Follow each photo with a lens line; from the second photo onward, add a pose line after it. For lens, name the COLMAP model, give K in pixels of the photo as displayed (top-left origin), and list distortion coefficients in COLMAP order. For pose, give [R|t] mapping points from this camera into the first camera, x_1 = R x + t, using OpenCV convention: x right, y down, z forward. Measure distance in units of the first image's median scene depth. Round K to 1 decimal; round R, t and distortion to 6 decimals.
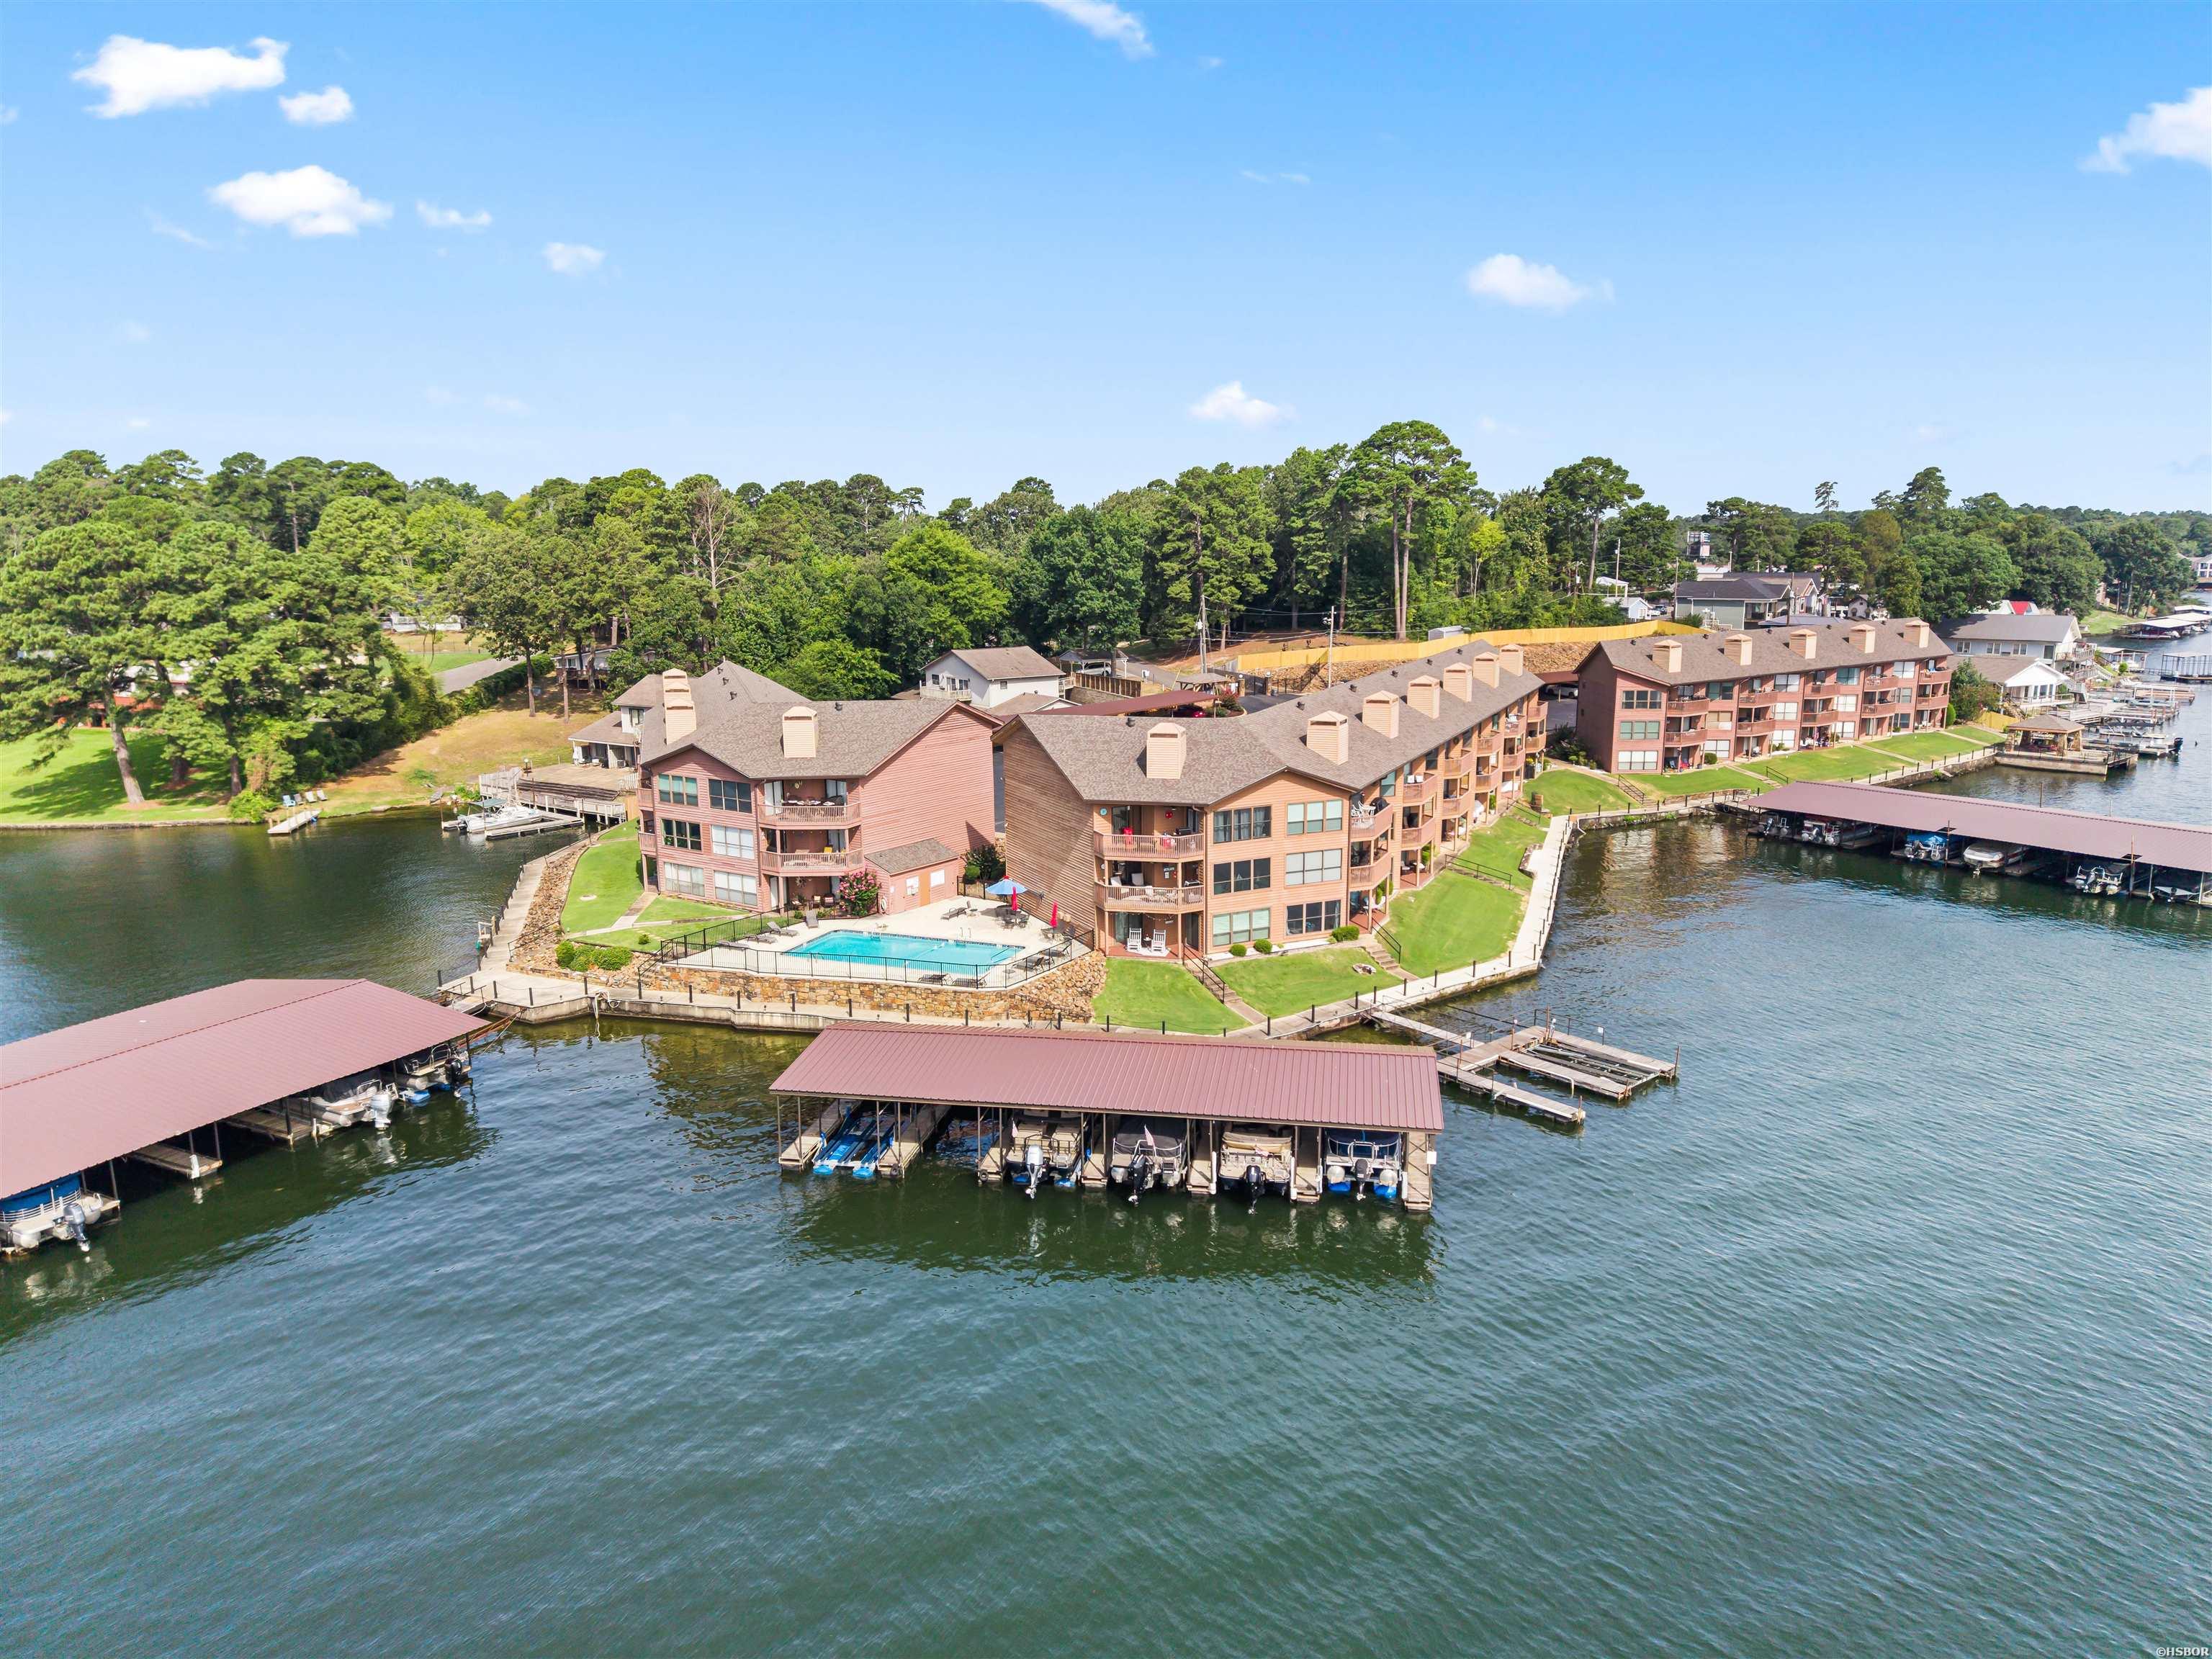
lens RADIAL K [[1576.0, 0, 1148.7], [0, 1576.0, 835.5], [0, 0, 1]] dist [0.005755, -0.035808]
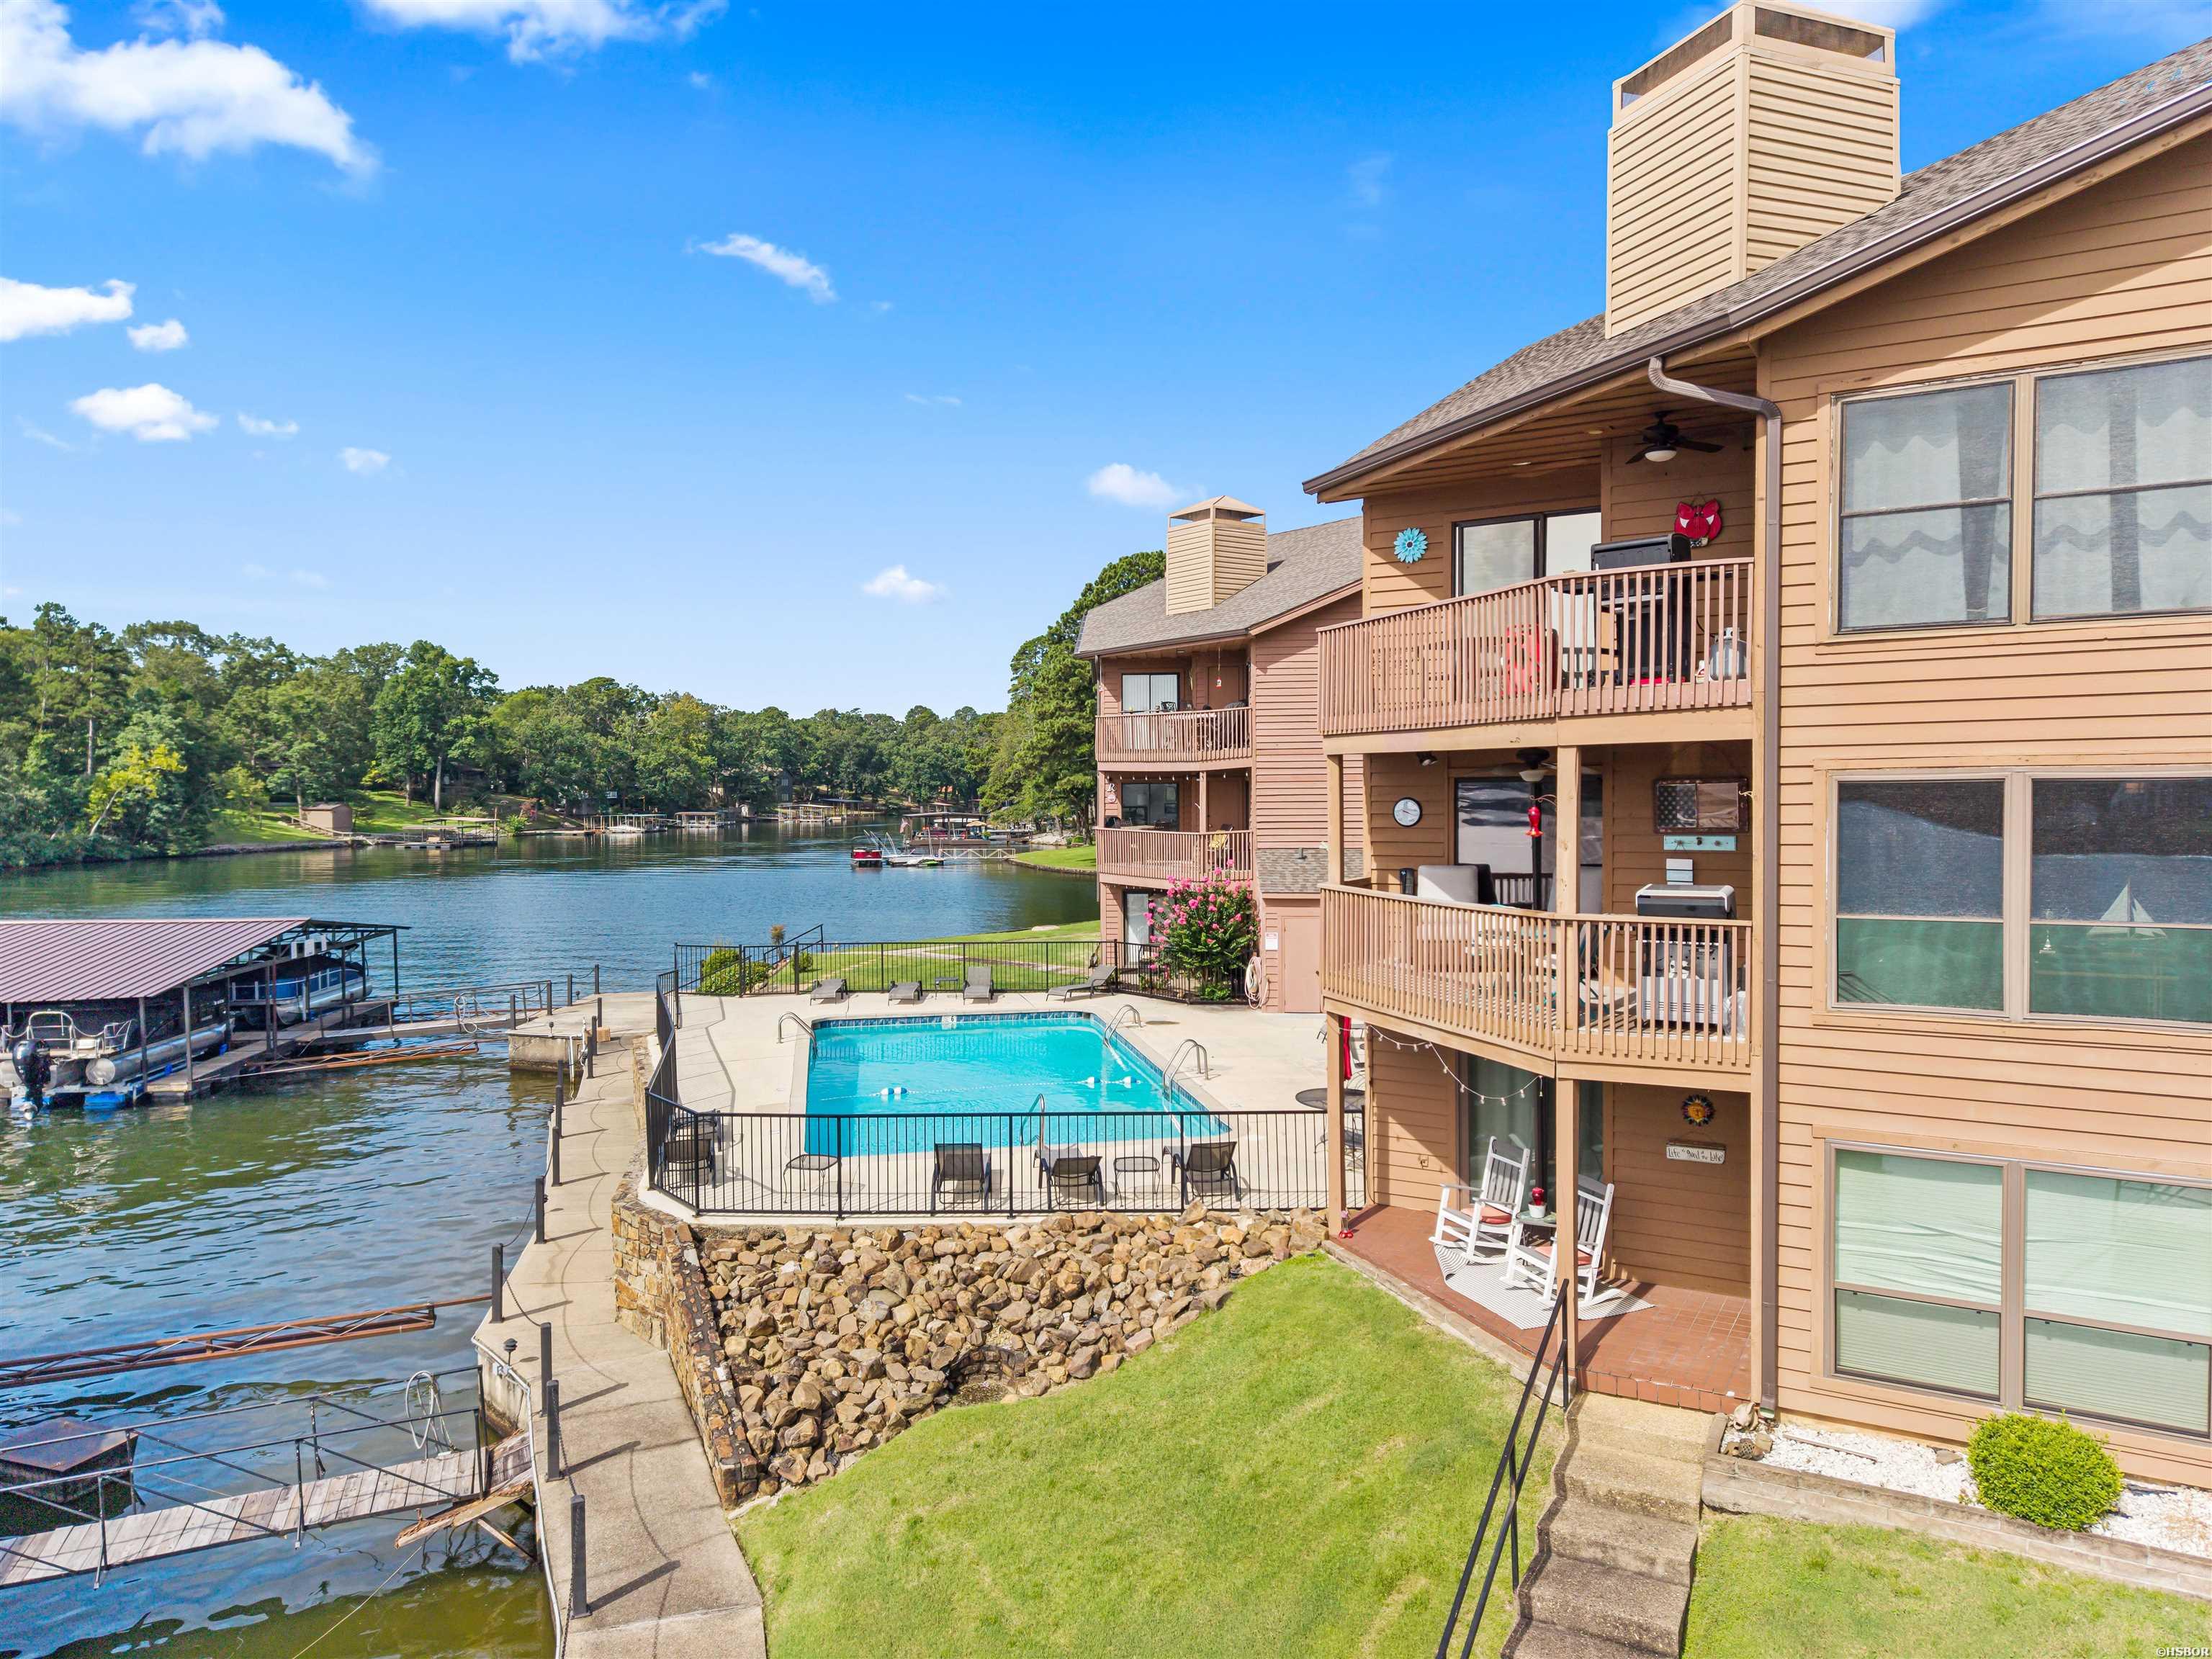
lens RADIAL K [[1518.9, 0, 1100.9], [0, 1518.9, 819.1], [0, 0, 1]] dist [0.003066, -0.030962]
pose [[0.496628, 0.017410, -0.867789, 0.114370], [-0.163367, 0.983805, -0.073756, 0.038248], [0.852450, 0.178397, 0.491429, 0.780393]]
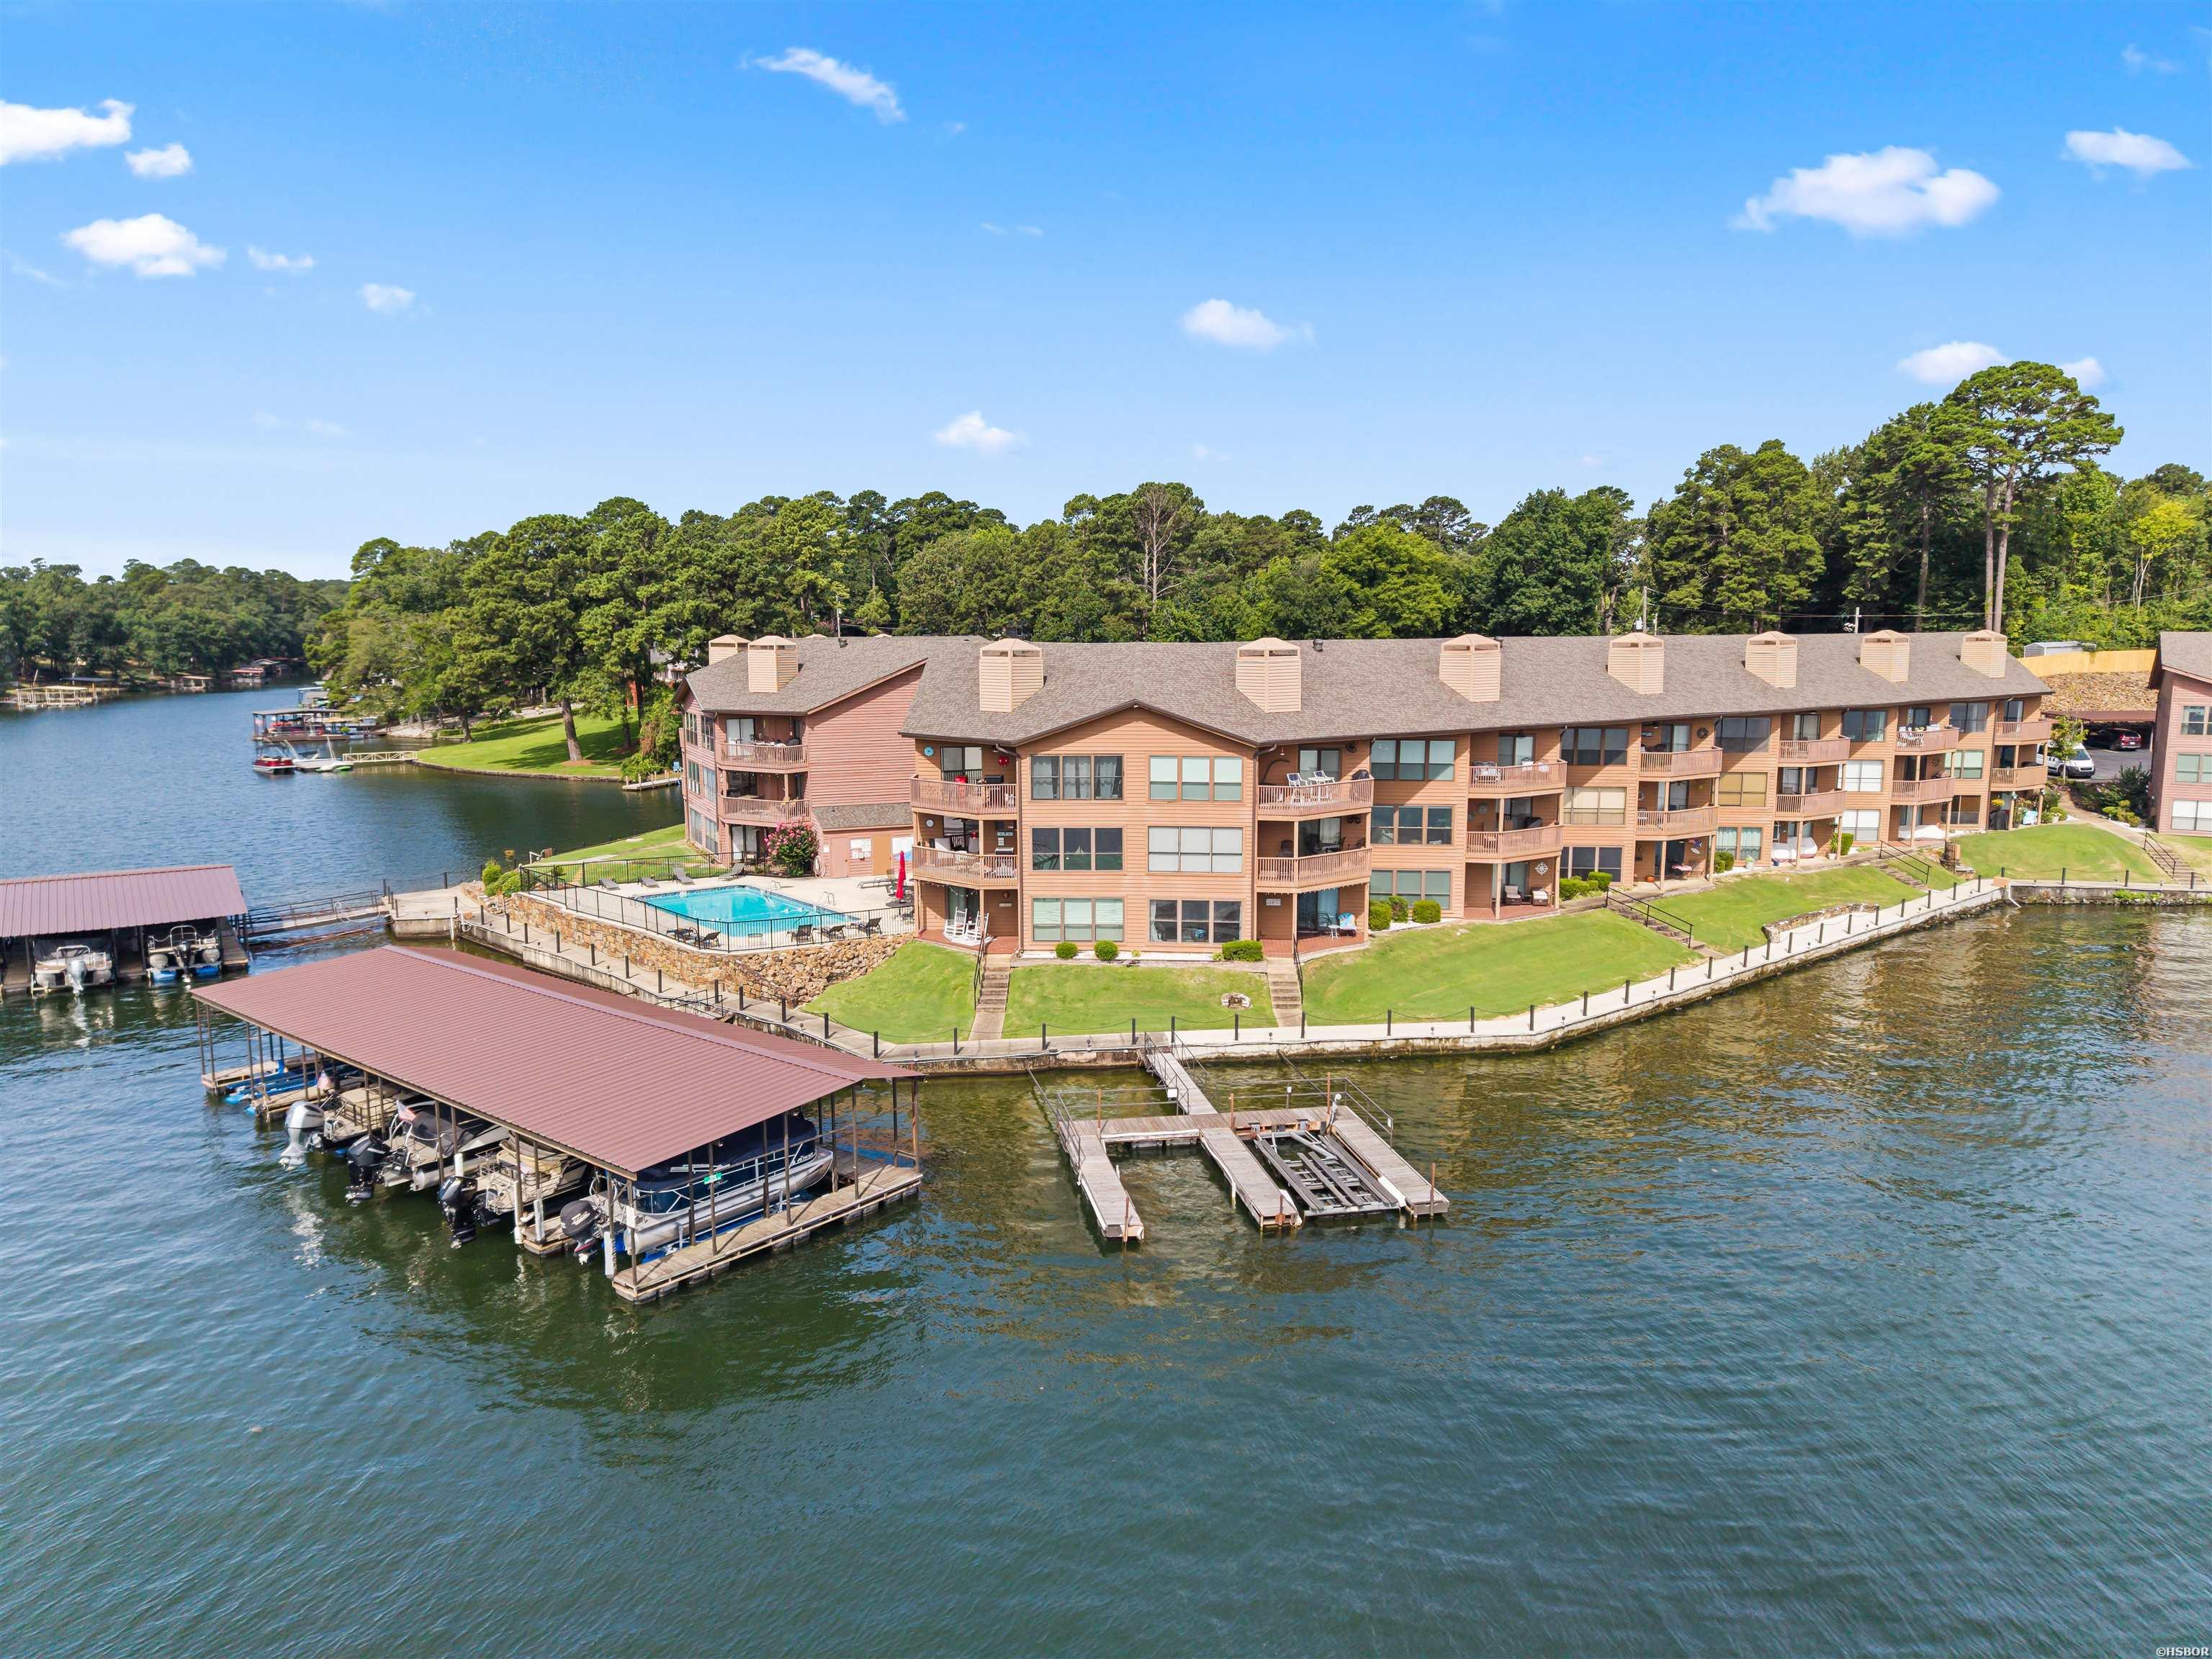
lens RADIAL K [[1576.0, 0, 1148.7], [0, 1576.0, 835.5], [0, 0, 1]] dist [0.005755, -0.035808]
pose [[0.849486, 0.070512, -0.522879, 0.422230], [-0.100624, 0.994491, -0.029366, 0.033947], [0.517928, 0.077560, 0.851901, 0.357062]]
